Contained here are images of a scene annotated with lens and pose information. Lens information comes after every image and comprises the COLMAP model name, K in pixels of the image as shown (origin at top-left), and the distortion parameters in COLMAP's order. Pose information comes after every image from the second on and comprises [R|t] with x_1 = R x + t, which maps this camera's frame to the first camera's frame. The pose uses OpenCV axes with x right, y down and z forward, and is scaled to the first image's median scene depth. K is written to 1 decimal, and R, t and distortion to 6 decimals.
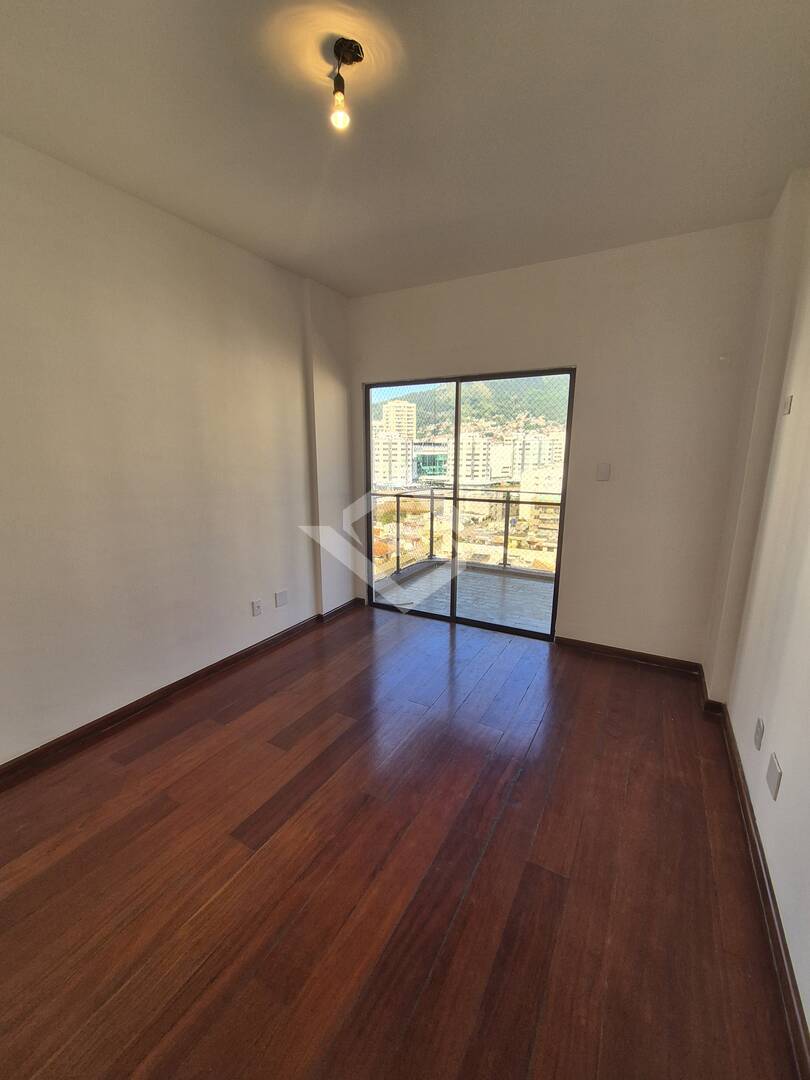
lens RADIAL K [[440.8, 0, 404.9], [0, 440.8, 540.1], [0, 0, 1]] dist [0.000837, 0.000032]
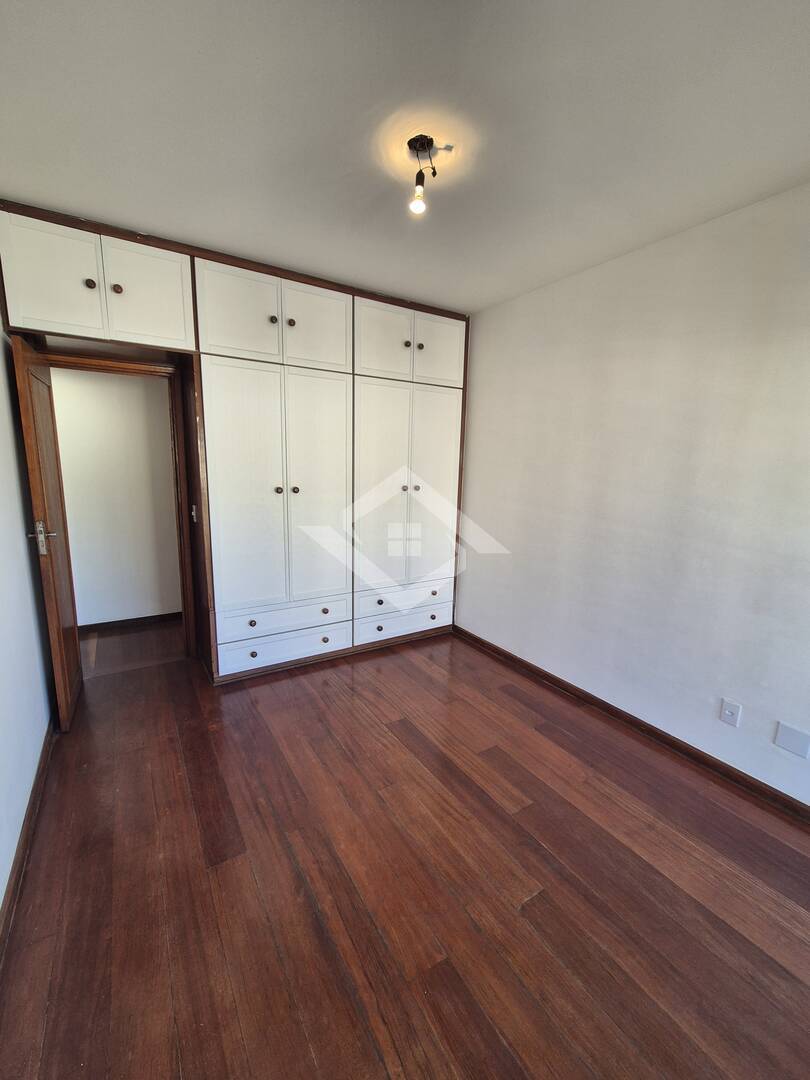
lens RADIAL K [[440.8, 0, 404.9], [0, 440.8, 540.1], [0, 0, 1]] dist [0.000837, 0.000032]
pose [[-0.463865, 0.152352, -0.872707, 0.769009], [-0.204191, 0.940191, 0.272665, -0.312724], [0.862053, 0.304678, -0.405013, 1.265897]]
